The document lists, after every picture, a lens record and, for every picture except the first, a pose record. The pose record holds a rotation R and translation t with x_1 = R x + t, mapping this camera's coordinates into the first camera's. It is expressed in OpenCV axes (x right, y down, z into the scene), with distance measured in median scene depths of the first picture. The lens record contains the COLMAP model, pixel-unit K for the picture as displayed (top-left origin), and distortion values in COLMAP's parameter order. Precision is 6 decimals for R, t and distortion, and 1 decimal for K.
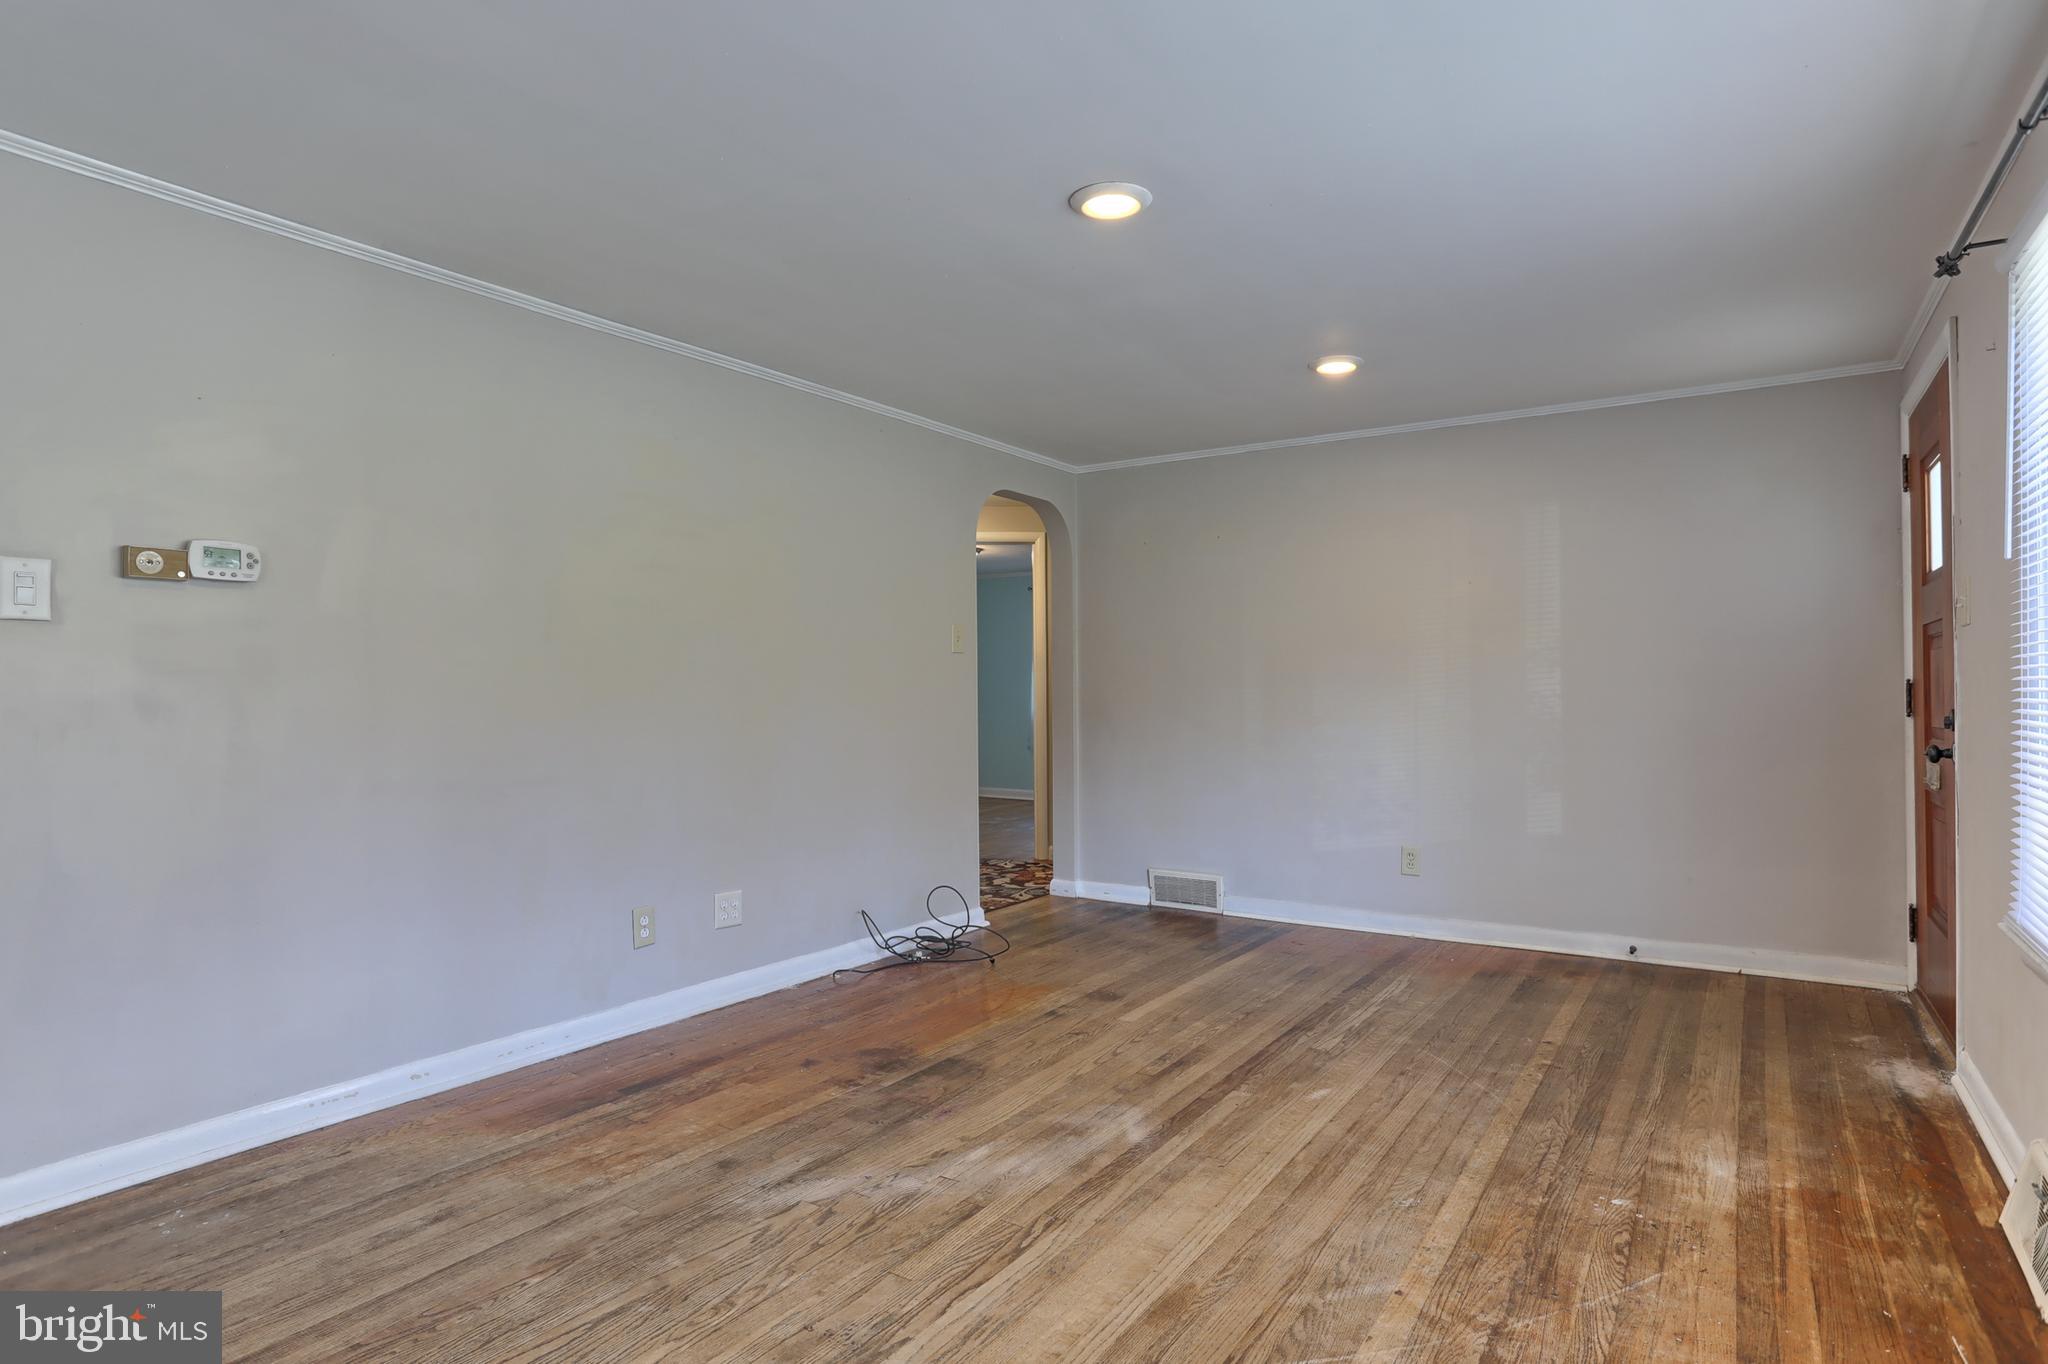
lens RADIAL K [[1059.0, 0, 1008.3], [0, 1059.0, 681.3], [0, 0, 1]] dist [-0.060536, 0.024942]
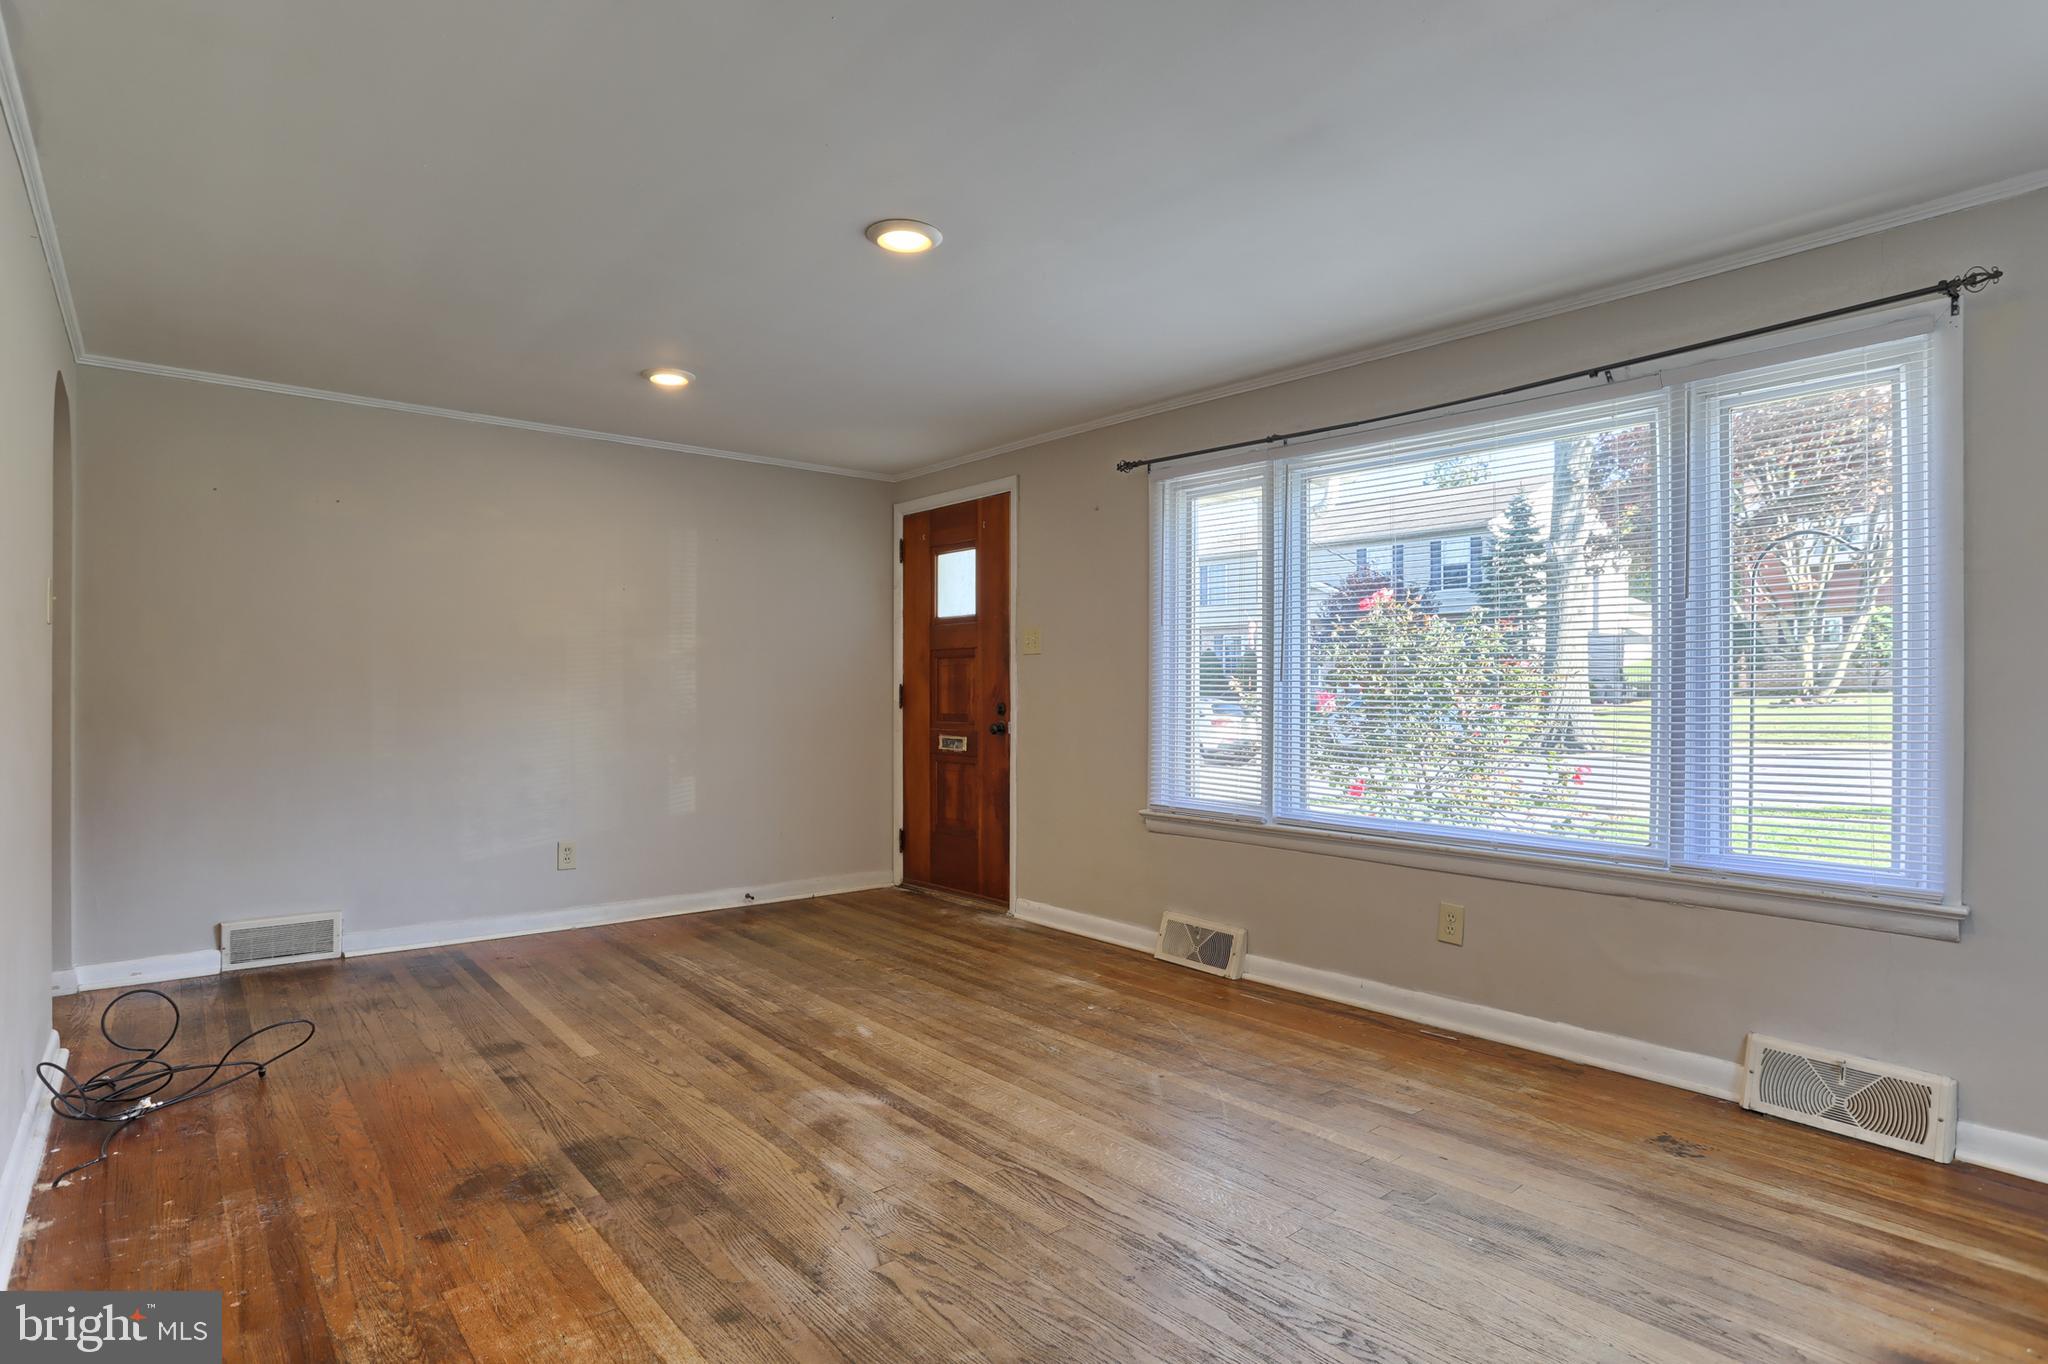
lens RADIAL K [[1059.0, 0, 998.2], [0, 1059.0, 667.8], [0, 0, 1]] dist [-0.060536, 0.024942]
pose [[0.282269, 0.027896, 0.958930, -0.775054], [-0.015899, 0.999576, -0.024399, 0.011090], [-0.959204, -0.008359, 0.282593, 0.501296]]
